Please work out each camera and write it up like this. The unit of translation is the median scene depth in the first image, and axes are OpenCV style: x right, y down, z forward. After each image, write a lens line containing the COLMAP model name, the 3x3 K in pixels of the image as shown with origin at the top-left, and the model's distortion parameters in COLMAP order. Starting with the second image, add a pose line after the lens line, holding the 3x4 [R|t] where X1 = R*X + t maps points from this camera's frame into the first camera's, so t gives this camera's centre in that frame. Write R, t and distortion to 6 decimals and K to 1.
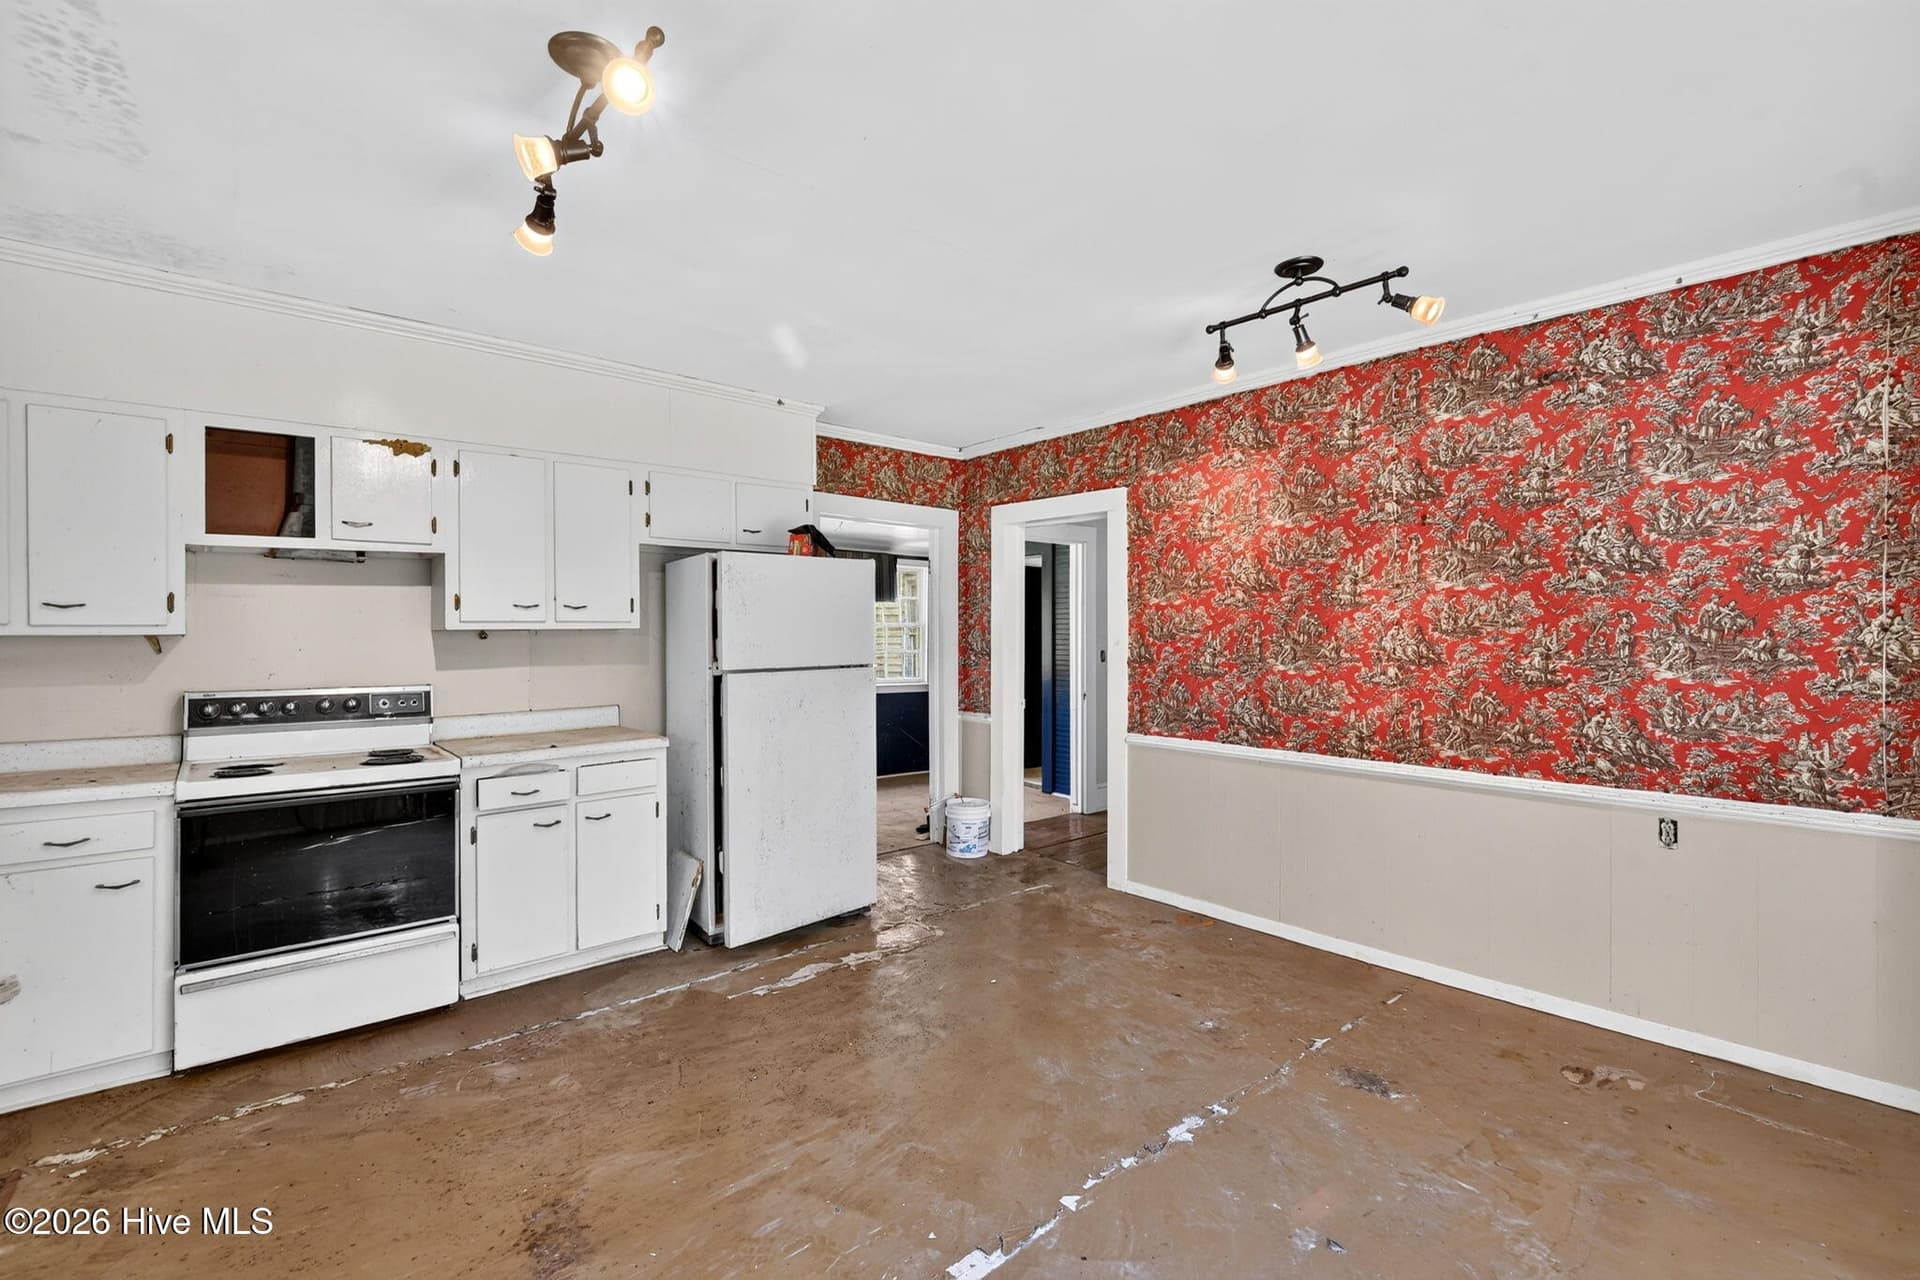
lens RADIAL K [[886.5, 0, 963.5], [0, 886.5, 633.3], [0, 0, 1]] dist [0.000015, -0.000461]
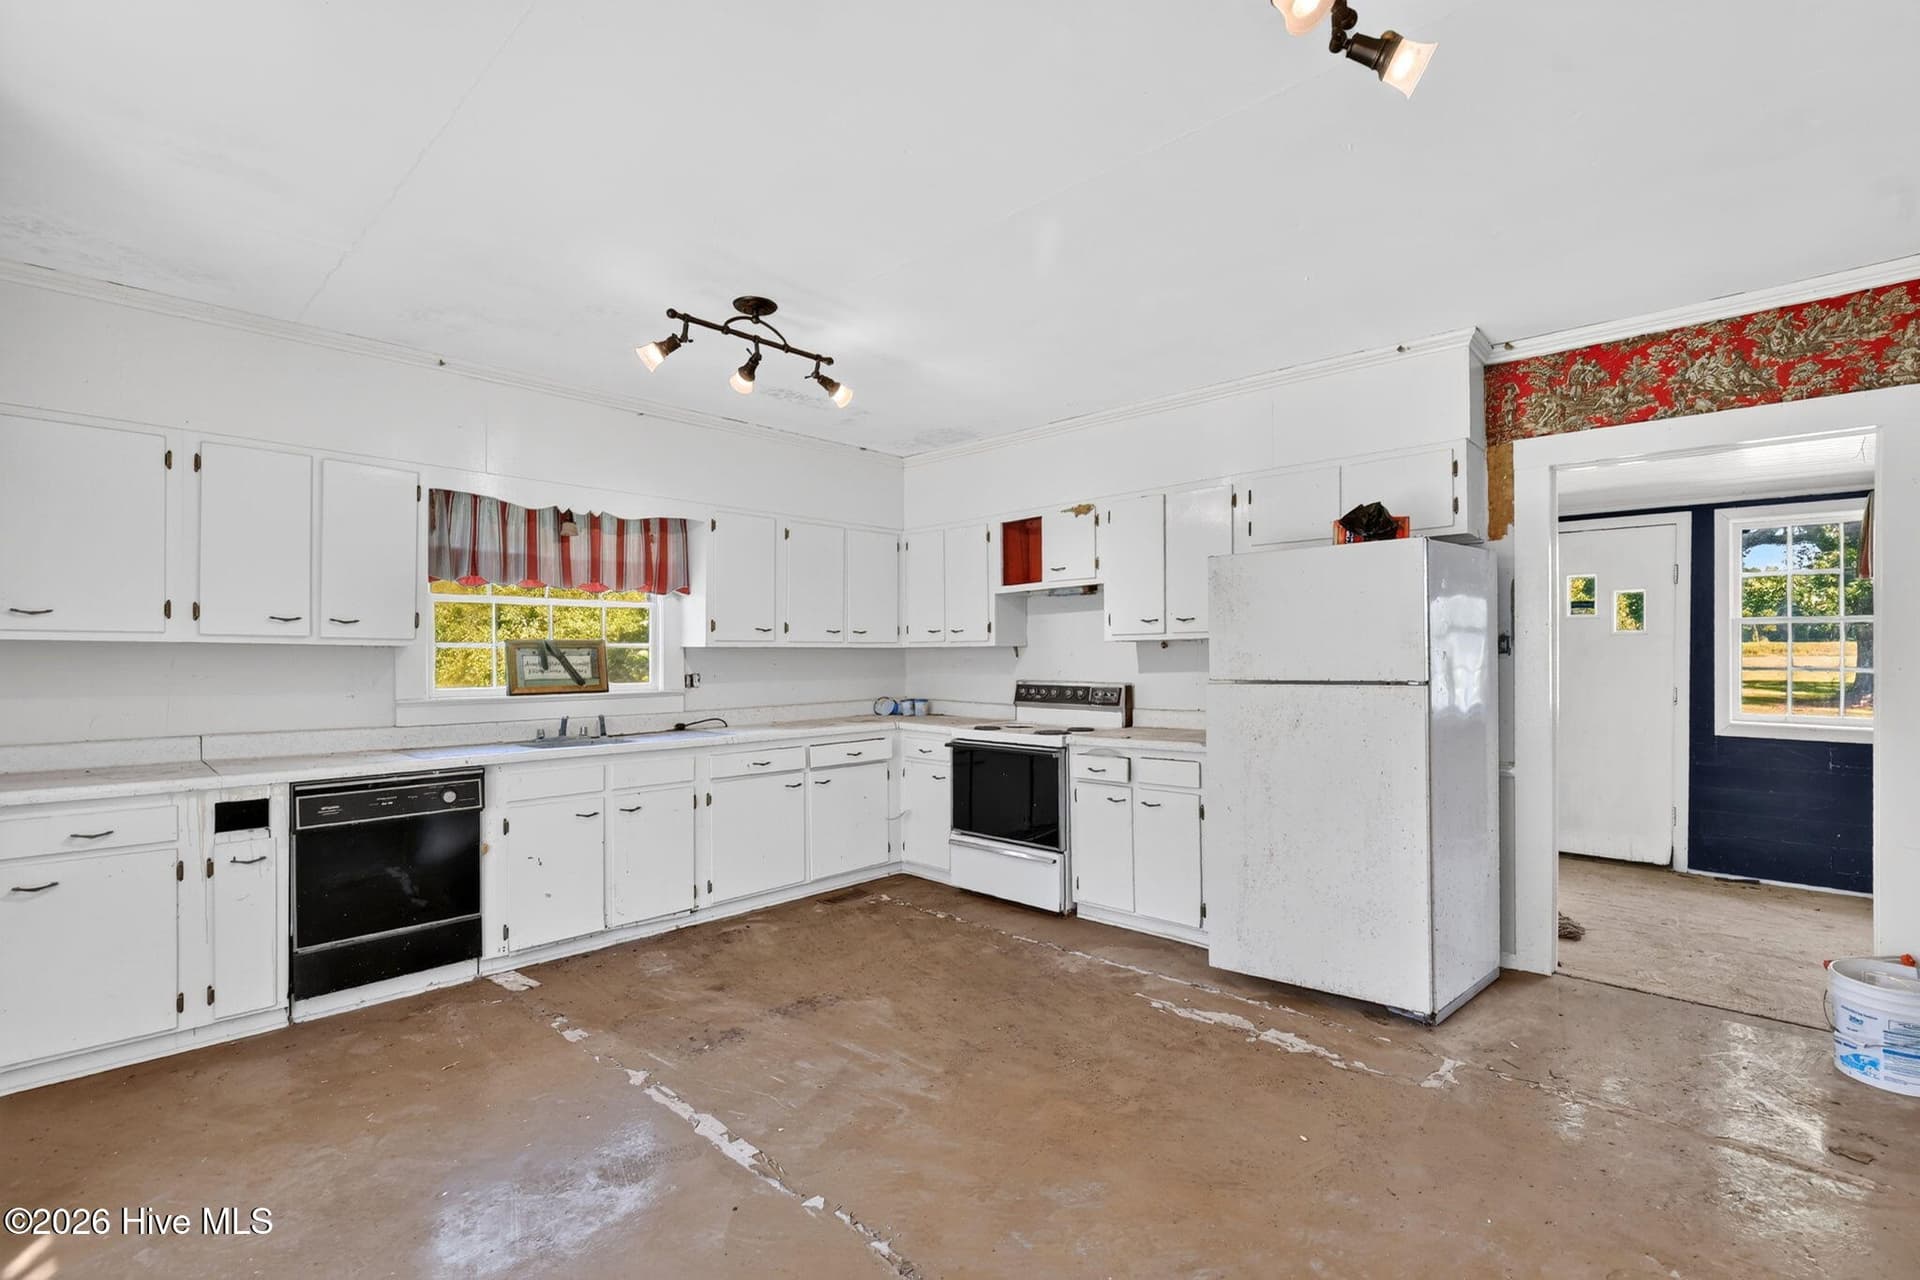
lens RADIAL K [[886.7, 0, 957.2], [0, 886.7, 651.5], [0, 0, 1]] dist [0.000701, -0.000135]
pose [[0.057117, 0.000756, -0.998367, 0.773640], [0.008244, 0.999965, 0.001229, 0.008921], [0.998333, -0.008301, 0.057109, 0.752831]]
